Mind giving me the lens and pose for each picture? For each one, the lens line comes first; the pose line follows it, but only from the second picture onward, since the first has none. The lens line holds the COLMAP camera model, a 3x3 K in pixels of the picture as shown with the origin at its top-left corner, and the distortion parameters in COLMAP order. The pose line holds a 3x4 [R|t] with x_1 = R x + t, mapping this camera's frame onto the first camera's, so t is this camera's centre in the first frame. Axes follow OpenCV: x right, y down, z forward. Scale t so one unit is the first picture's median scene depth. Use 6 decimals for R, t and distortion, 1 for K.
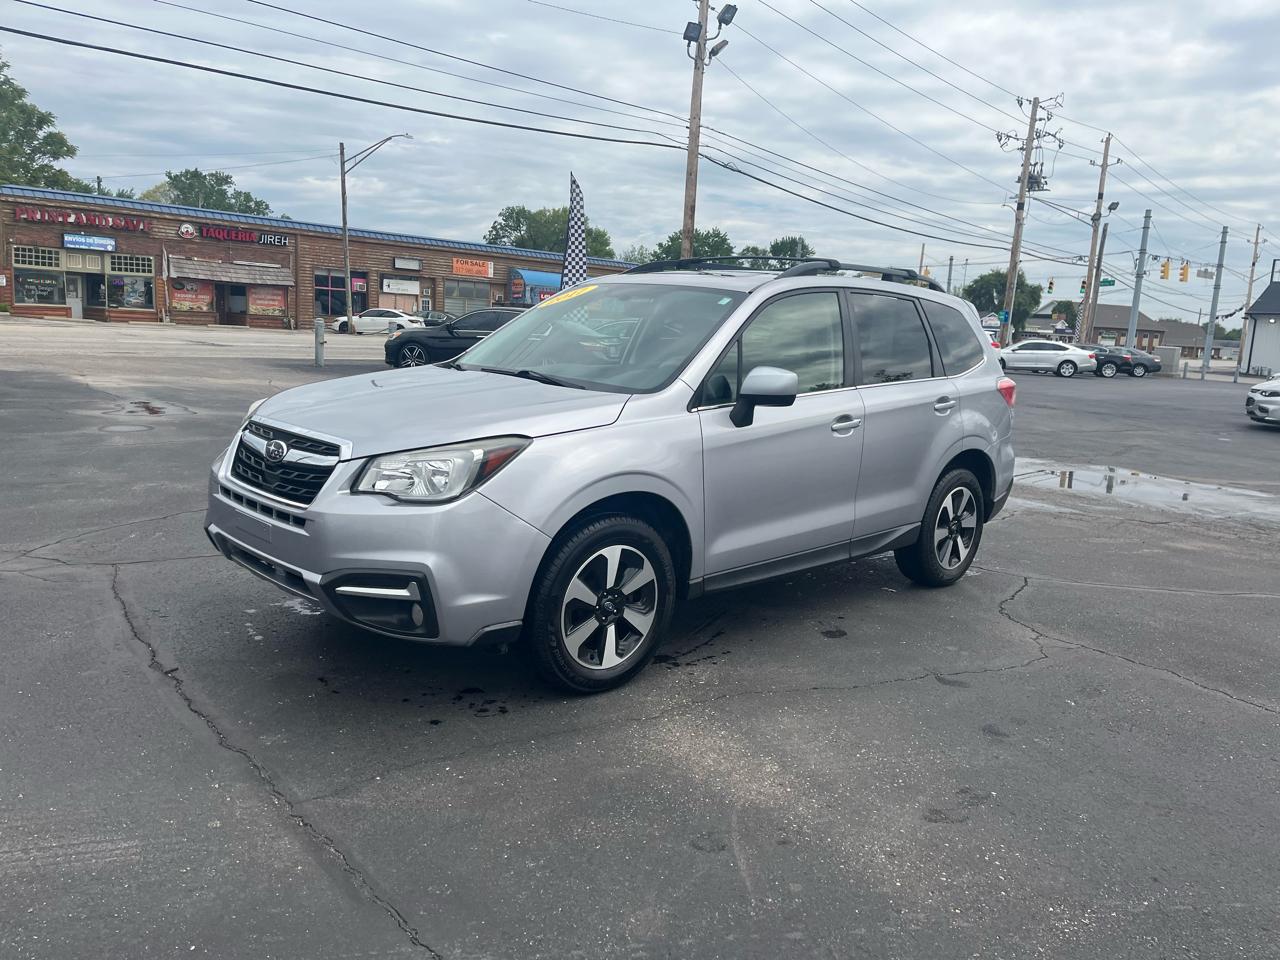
lens RADIAL K [[970.9, 0, 656.9], [0, 970.9, 469.7], [0, 0, 1]] dist [0.073434, -0.096594]
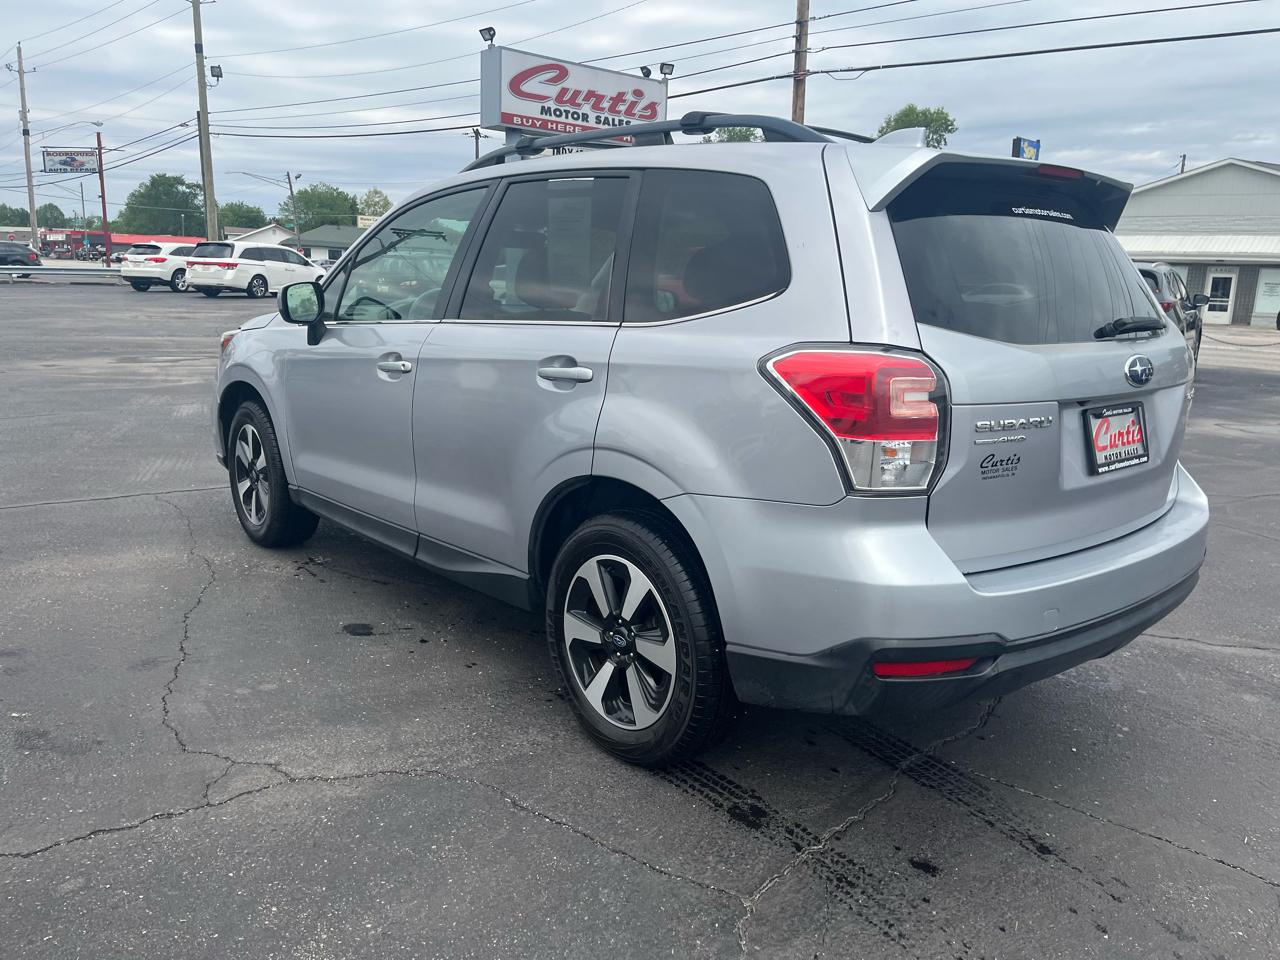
lens RADIAL K [[970.9, 0, 651.0], [0, 970.9, 469.1], [0, 0, 1]] dist [0.073434, -0.096594]
pose [[-0.062412, 0.134471, -0.988950, 0.781151], [-0.188831, 0.971394, 0.144001, -0.095900], [0.980024, 0.195732, -0.035235, 1.038681]]
